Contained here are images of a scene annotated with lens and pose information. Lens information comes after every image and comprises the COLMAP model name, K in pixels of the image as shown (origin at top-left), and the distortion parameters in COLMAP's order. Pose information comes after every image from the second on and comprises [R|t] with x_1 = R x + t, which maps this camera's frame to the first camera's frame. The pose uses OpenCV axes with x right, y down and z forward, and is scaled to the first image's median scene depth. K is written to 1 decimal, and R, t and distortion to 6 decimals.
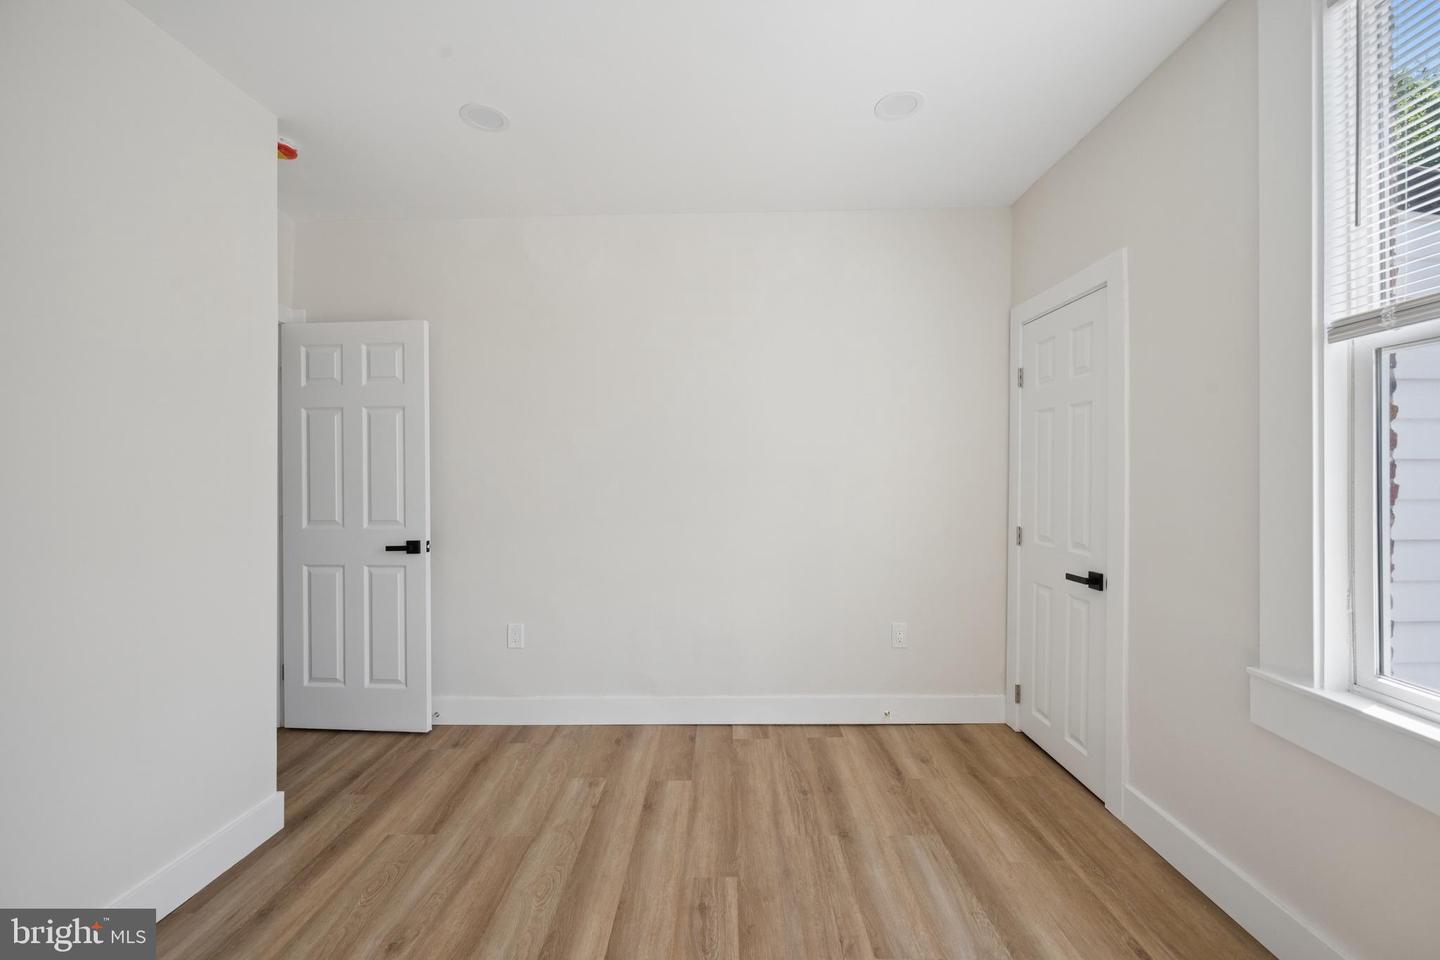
lens RADIAL K [[563.3, 0, 718.0], [0, 563.3, 474.2], [0, 0, 1]] dist [-0.001177, -0.000487]
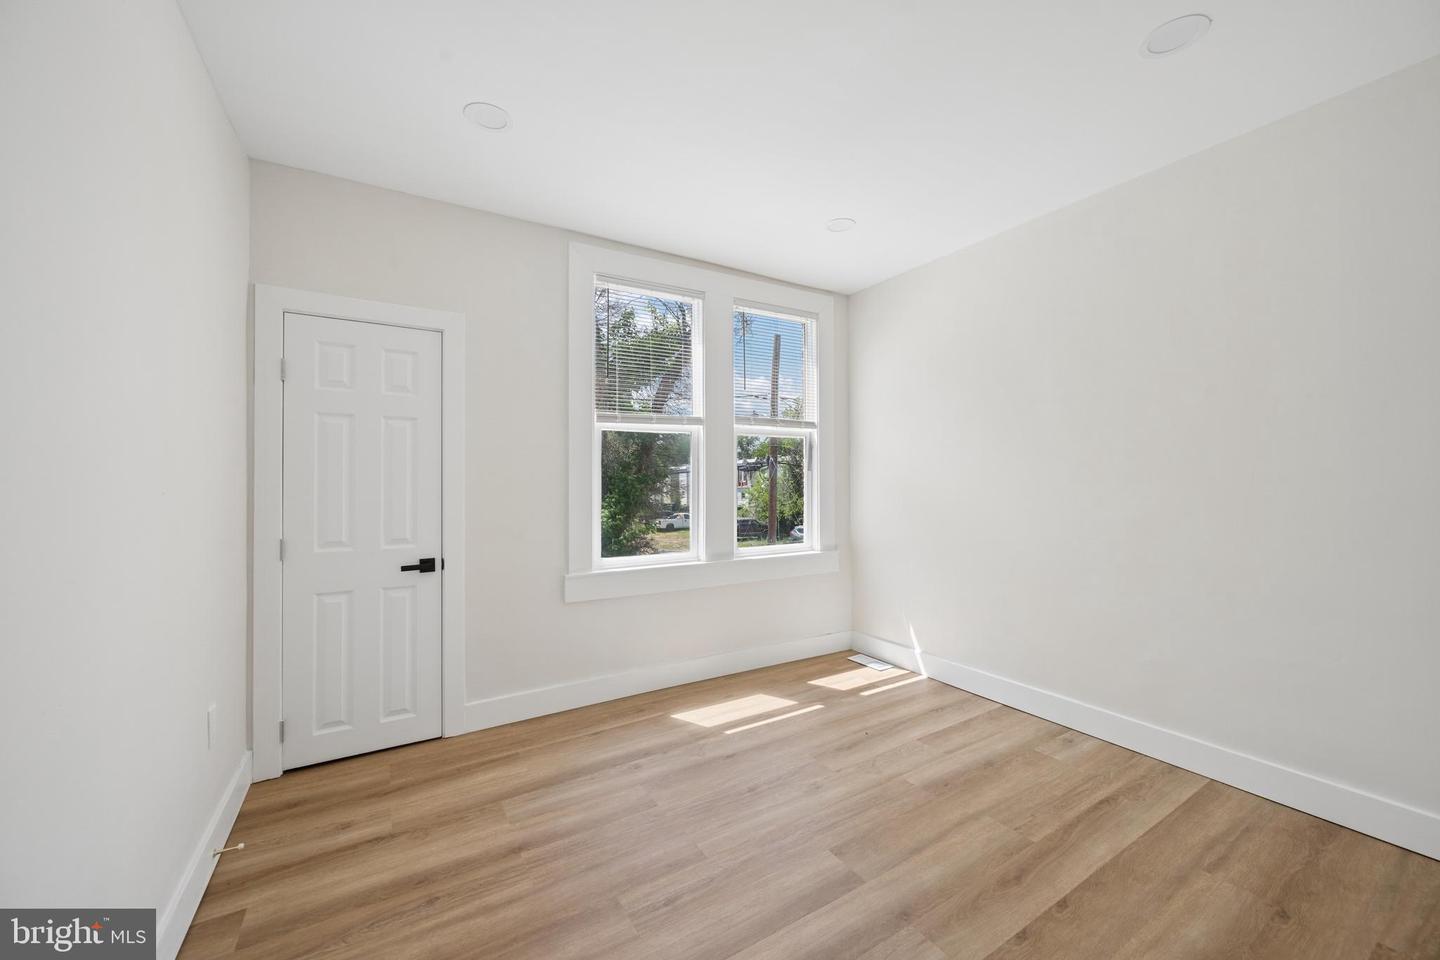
lens RADIAL K [[563.3, 0, 721.2], [0, 563.3, 475.1], [0, 0, 1]] dist [-0.001177, -0.000487]
pose [[-0.532756, 0.012018, 0.846183, -0.708699], [0.010957, 0.999913, -0.007303, 0.008539], [-0.846198, 0.005381, -0.532842, 1.095766]]
